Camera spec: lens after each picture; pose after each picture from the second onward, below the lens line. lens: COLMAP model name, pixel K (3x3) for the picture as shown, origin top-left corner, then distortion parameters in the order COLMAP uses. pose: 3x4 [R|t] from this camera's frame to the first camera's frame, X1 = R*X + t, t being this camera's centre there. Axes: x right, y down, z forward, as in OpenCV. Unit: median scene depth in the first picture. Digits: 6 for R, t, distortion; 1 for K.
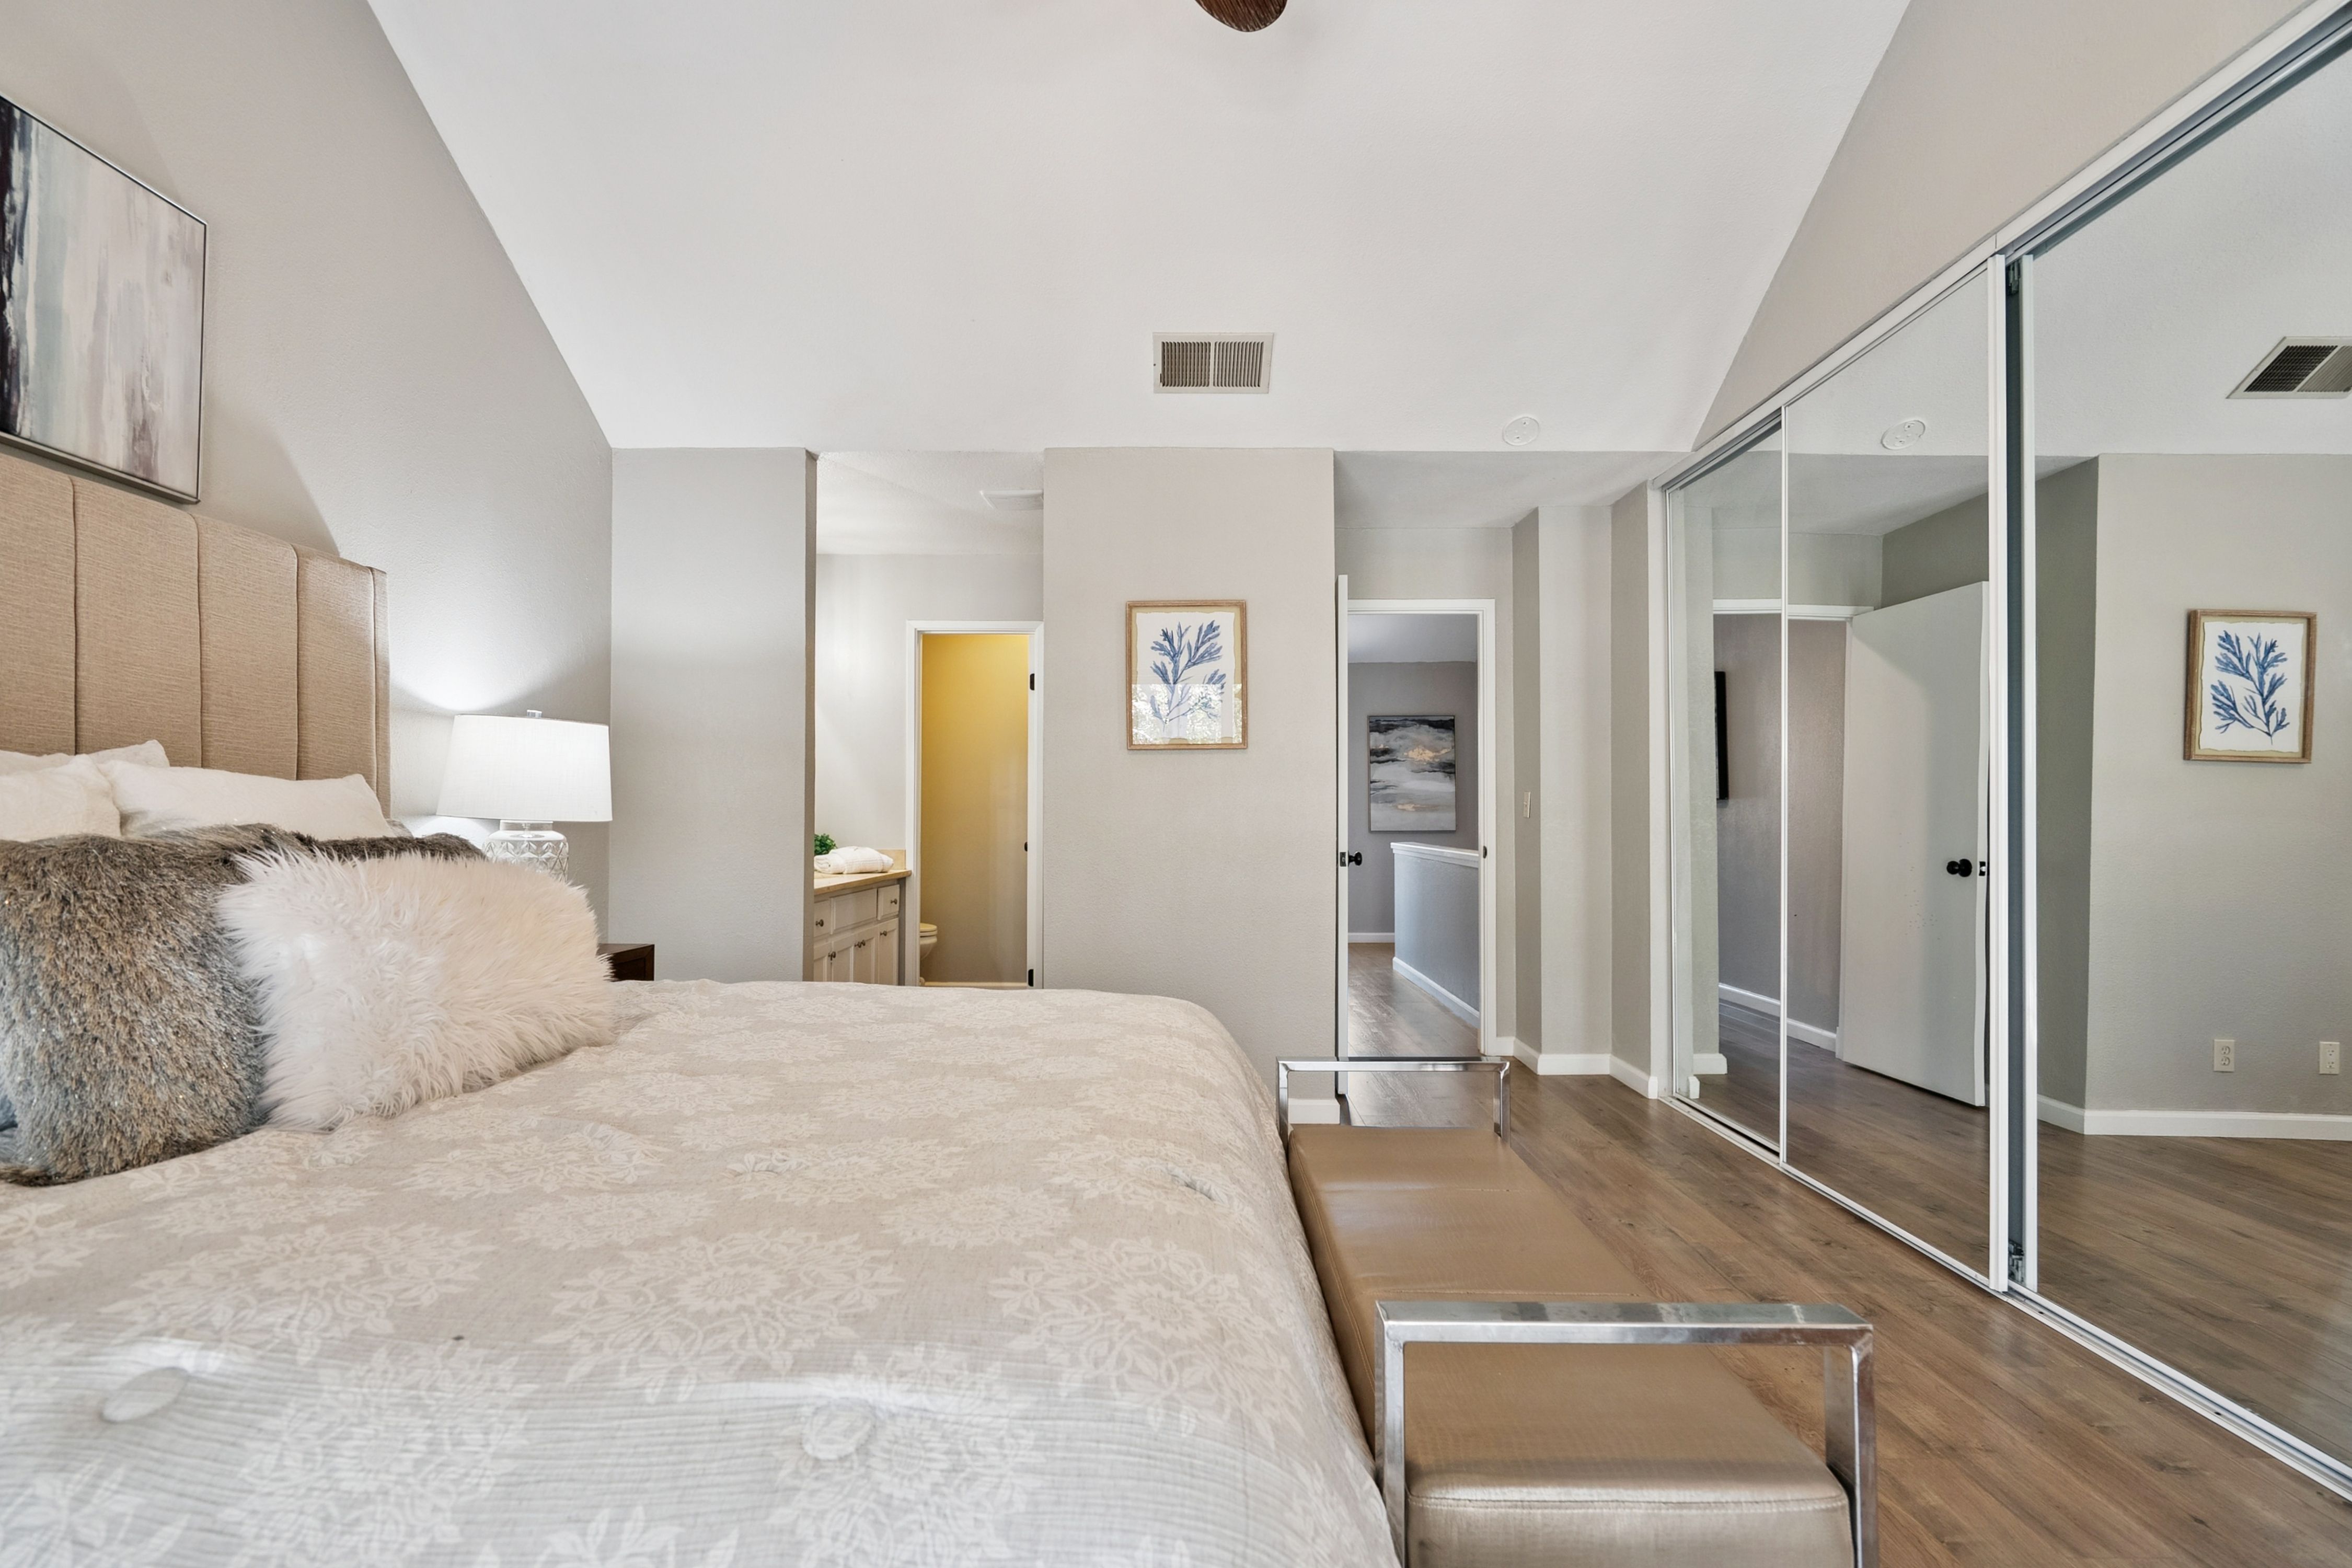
lens RADIAL K [[1098.3, 0, 1198.7], [0, 1098.3, 783.3], [0, 0, 1]] dist [-0.002143, -0.000297]
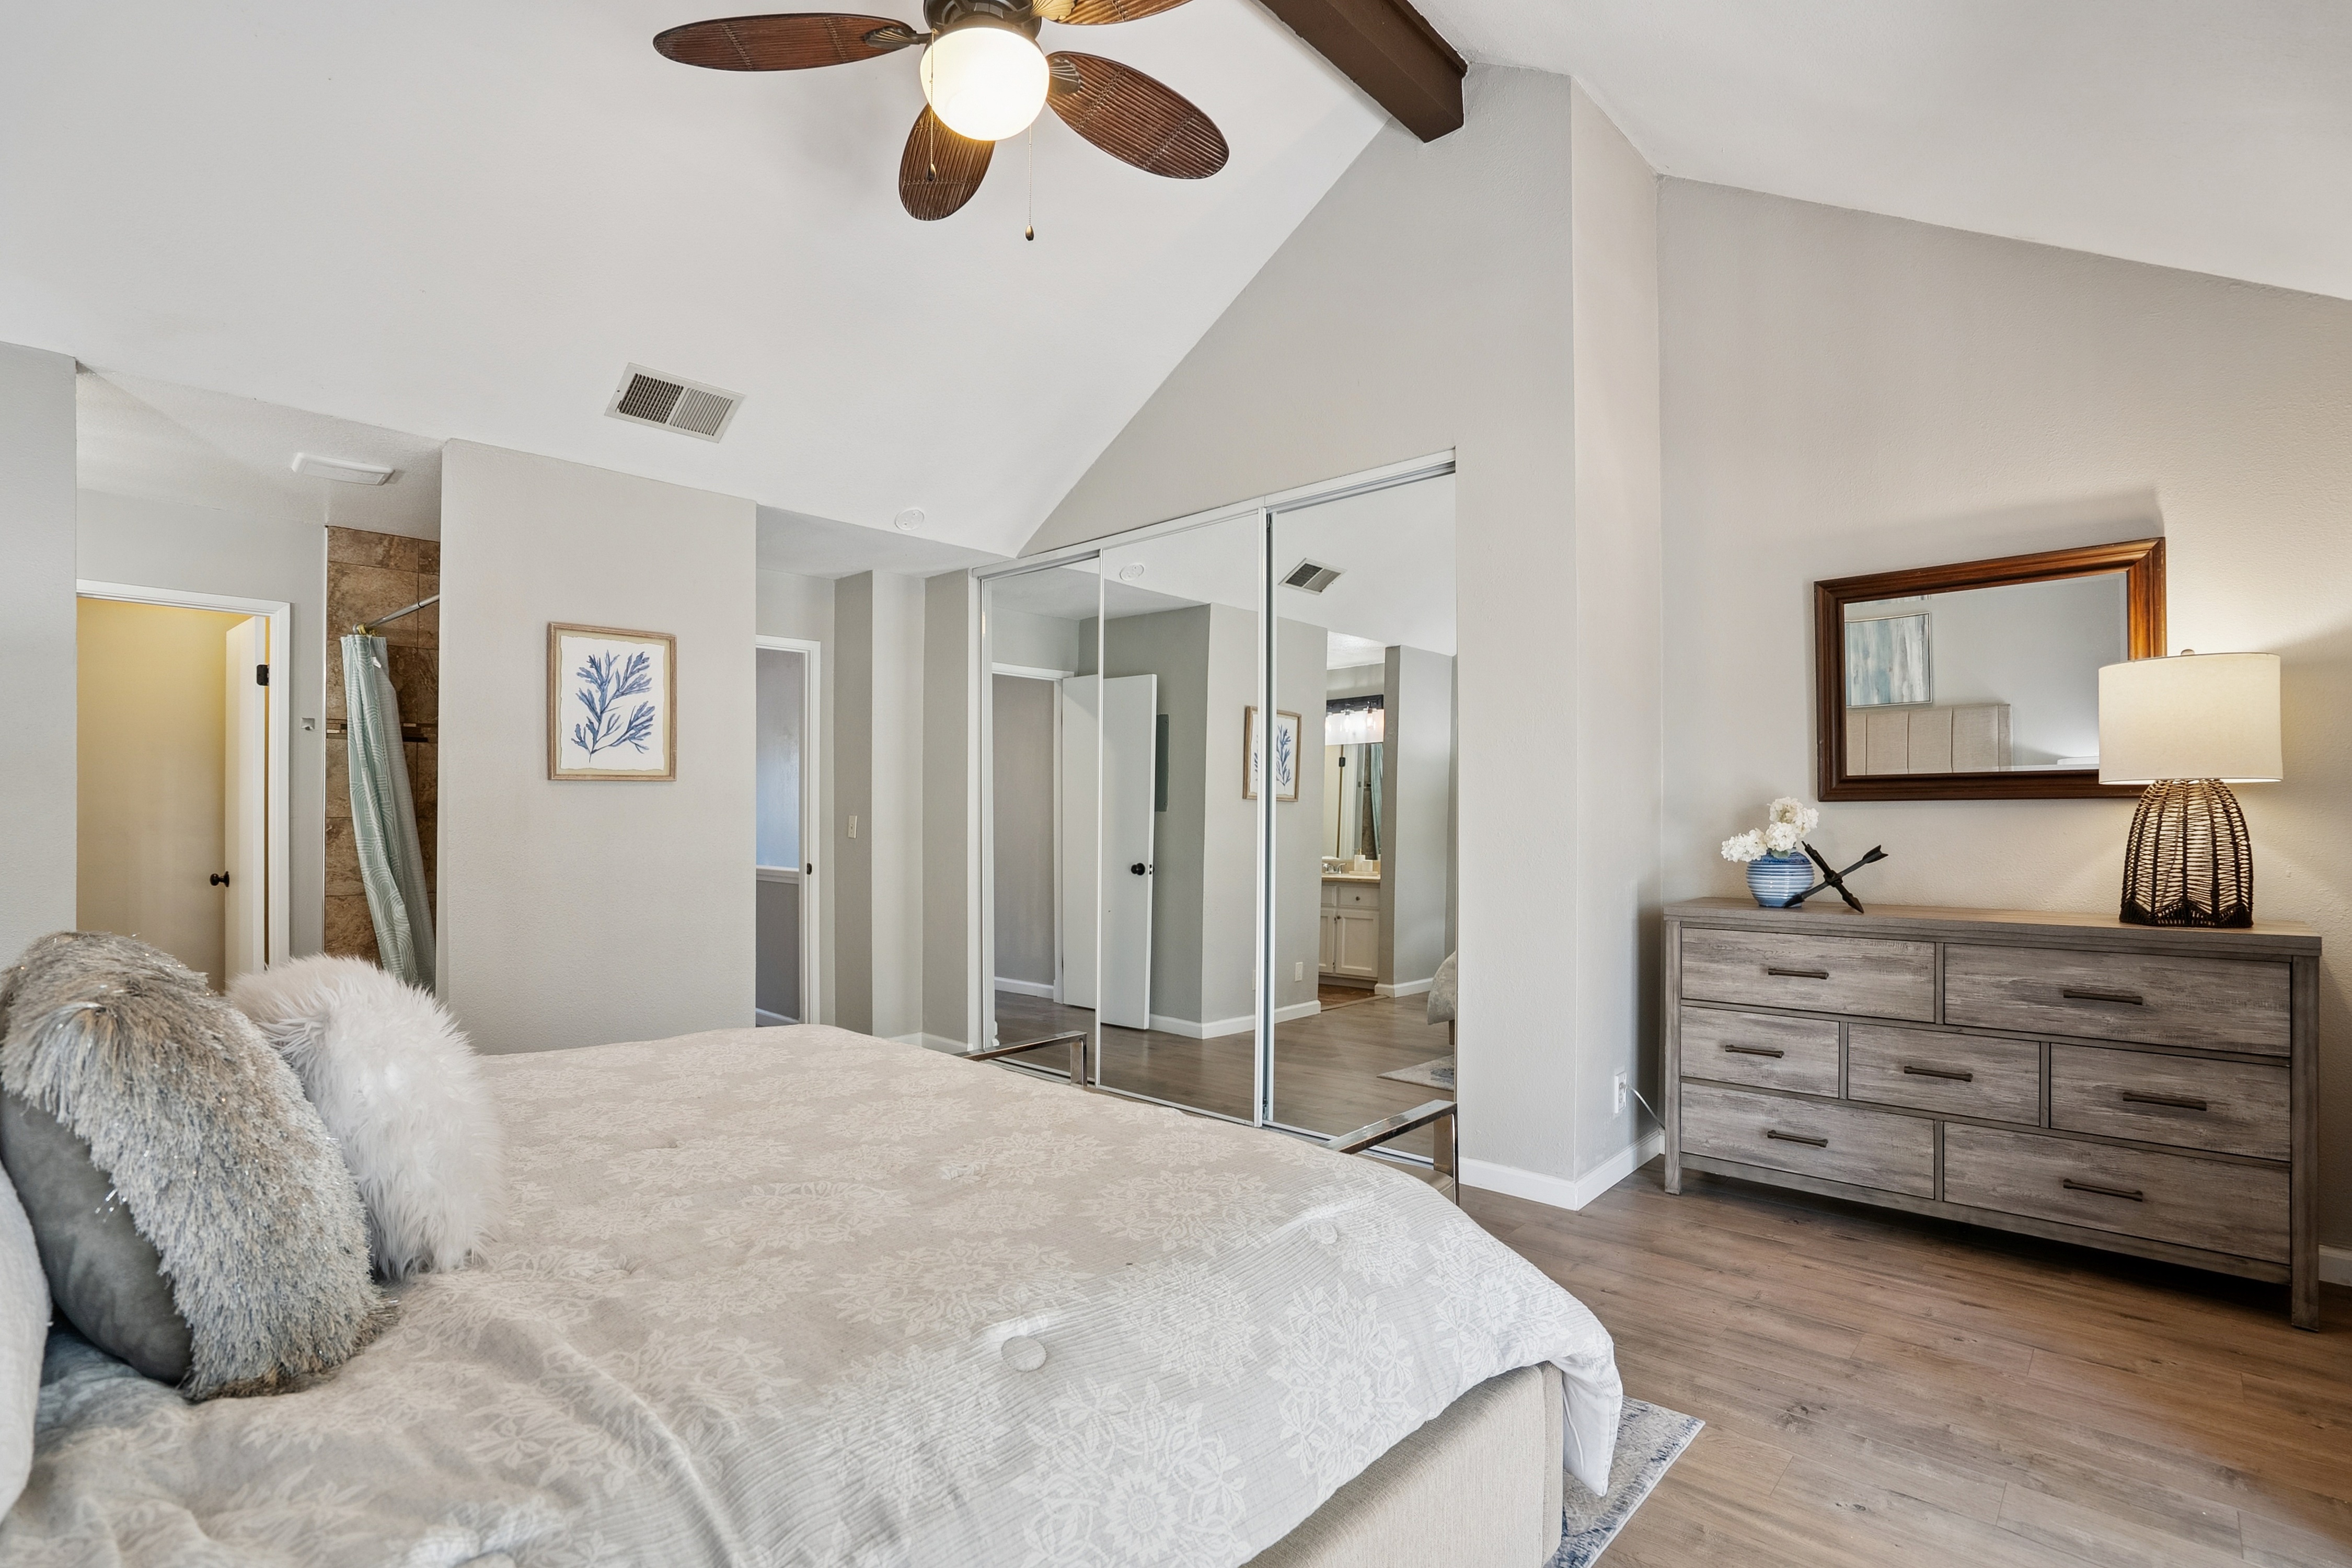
lens RADIAL K [[1104.9, 0, 1160.1], [0, 1104.9, 782.5], [0, 0, 1]] dist [-0.054366, 0.022716]
pose [[0.679207, 0.016875, 0.733753, -0.423302], [-0.022753, 0.999739, -0.001931, -0.041597], [-0.733594, -0.015384, 0.679414, -0.018513]]
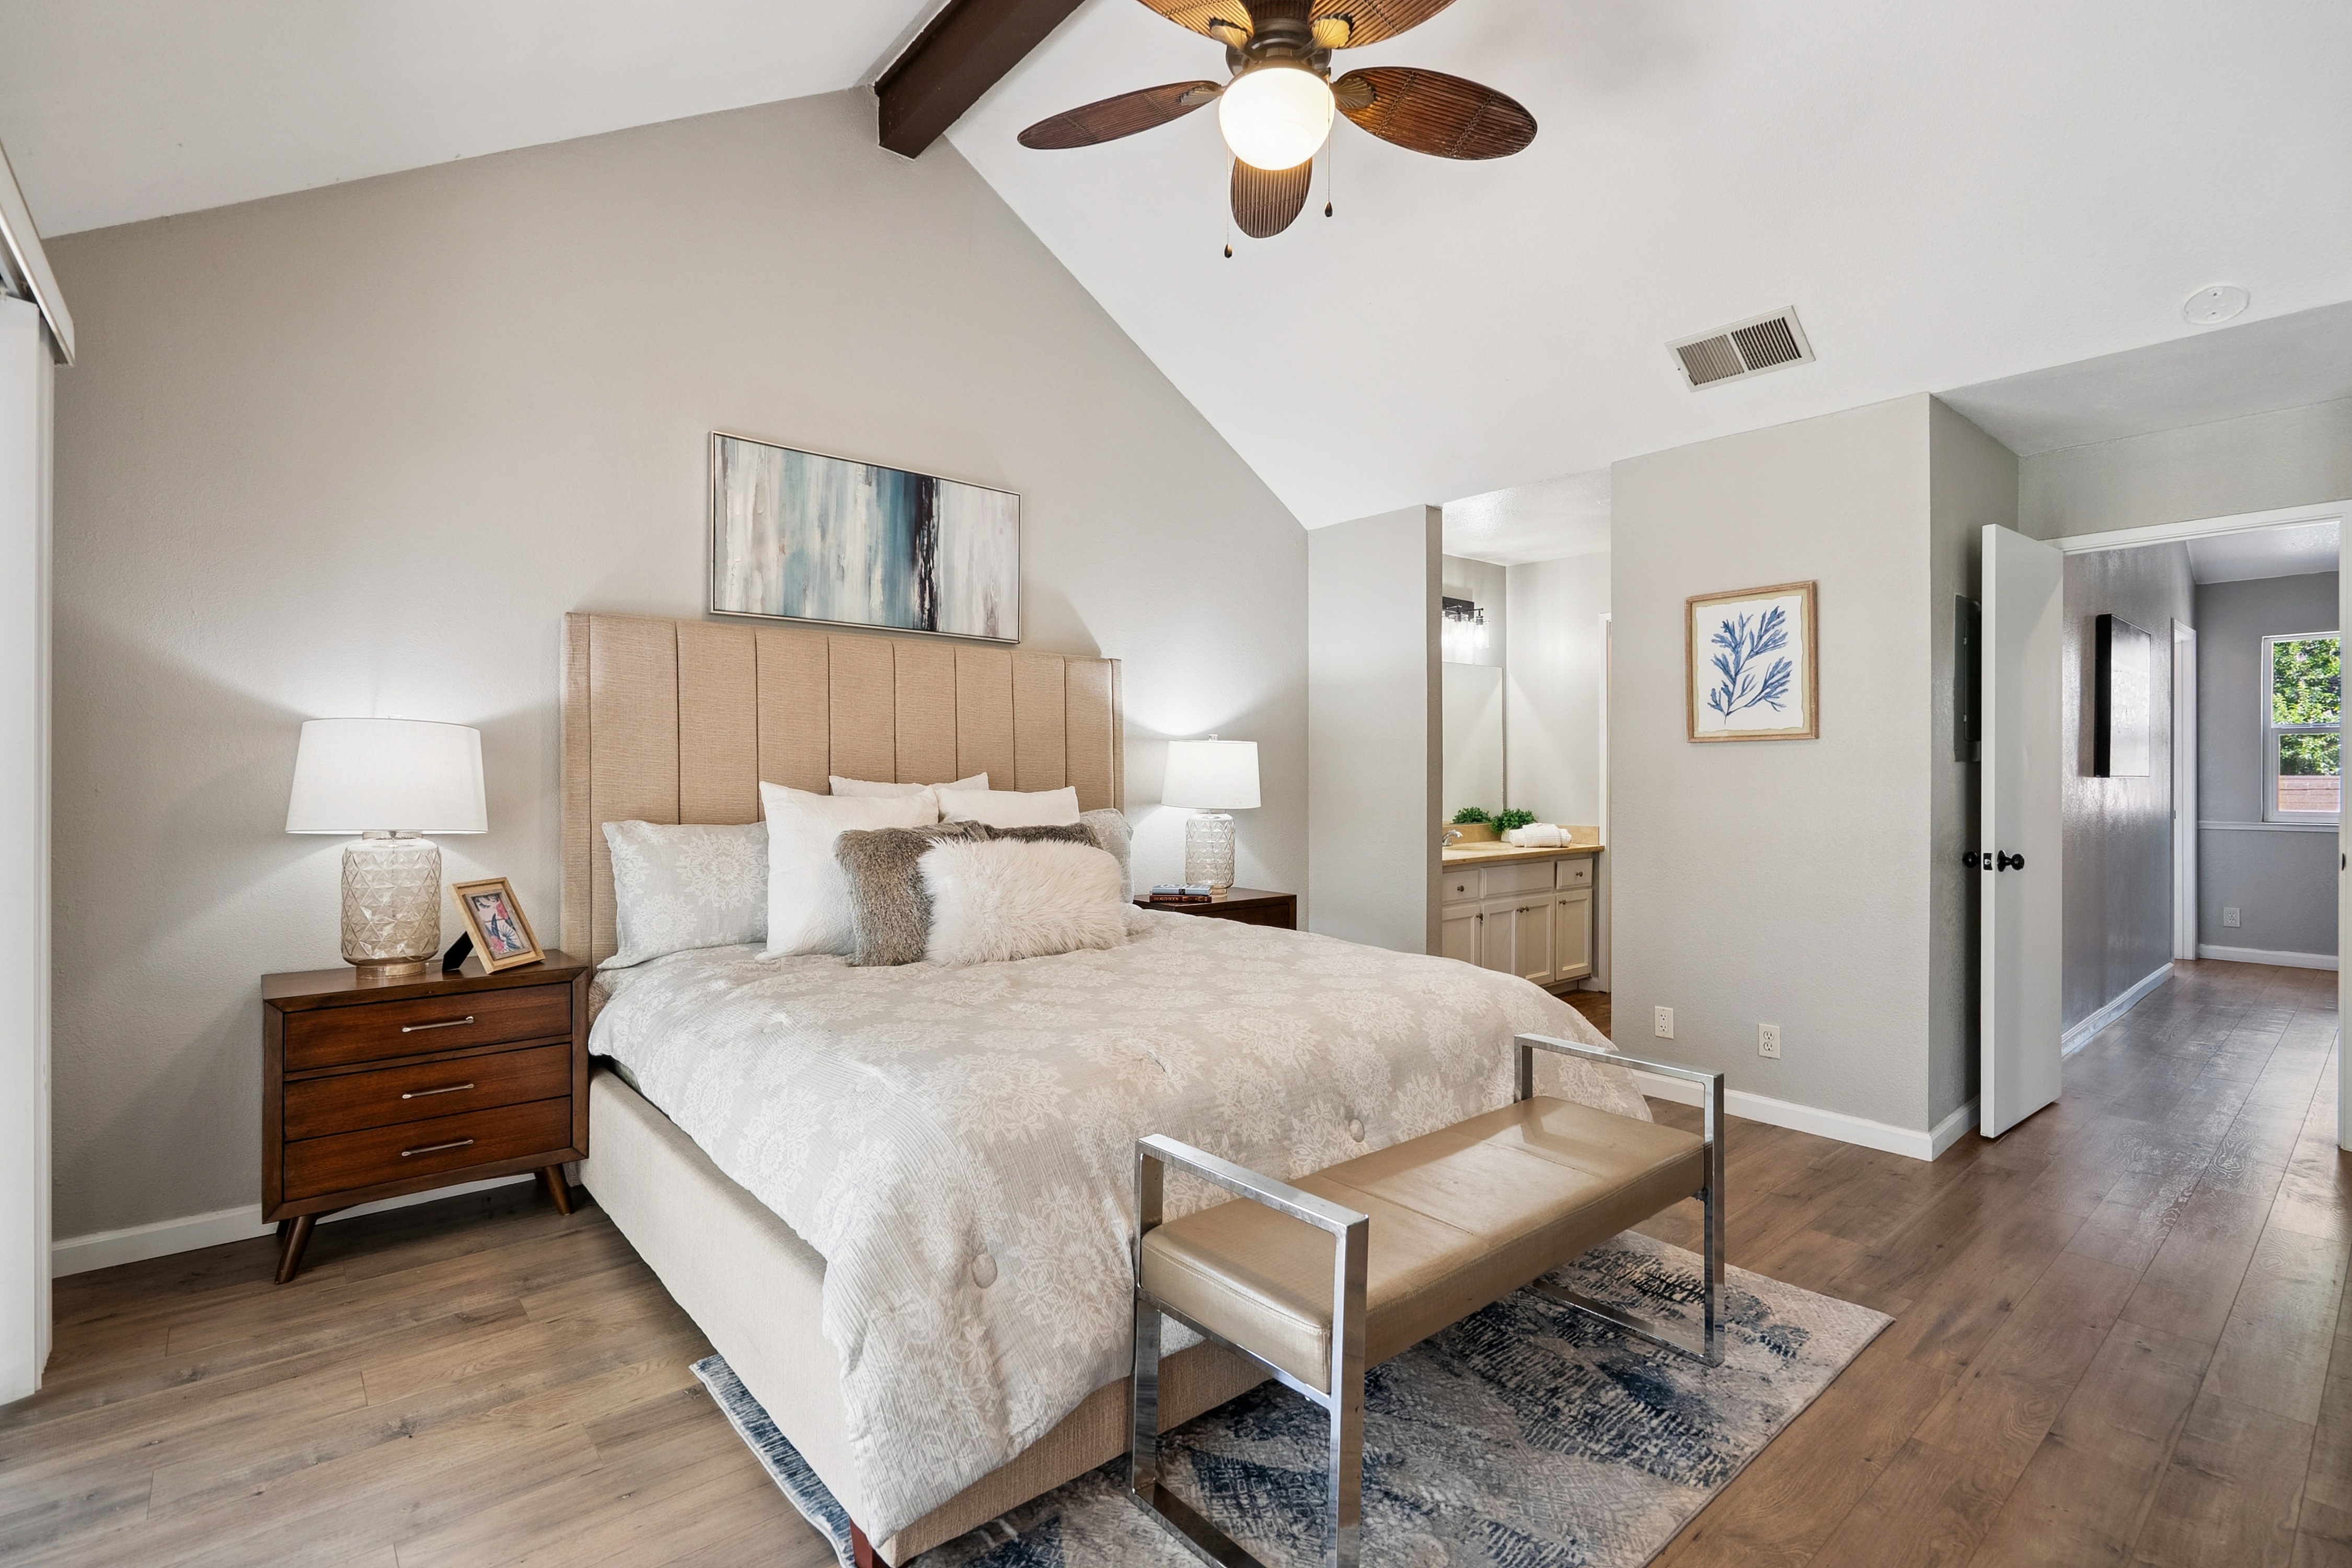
lens RADIAL K [[1107.7, 0, 1192.8], [0, 1107.7, 762.7], [0, 0, 1]] dist [-0.003322, -0.000372]
pose [[0.660520, -0.007246, -0.750774, 0.433413], [0.024458, 0.999630, 0.011870, -0.038352], [0.750410, -0.026203, 0.660453, -0.029025]]
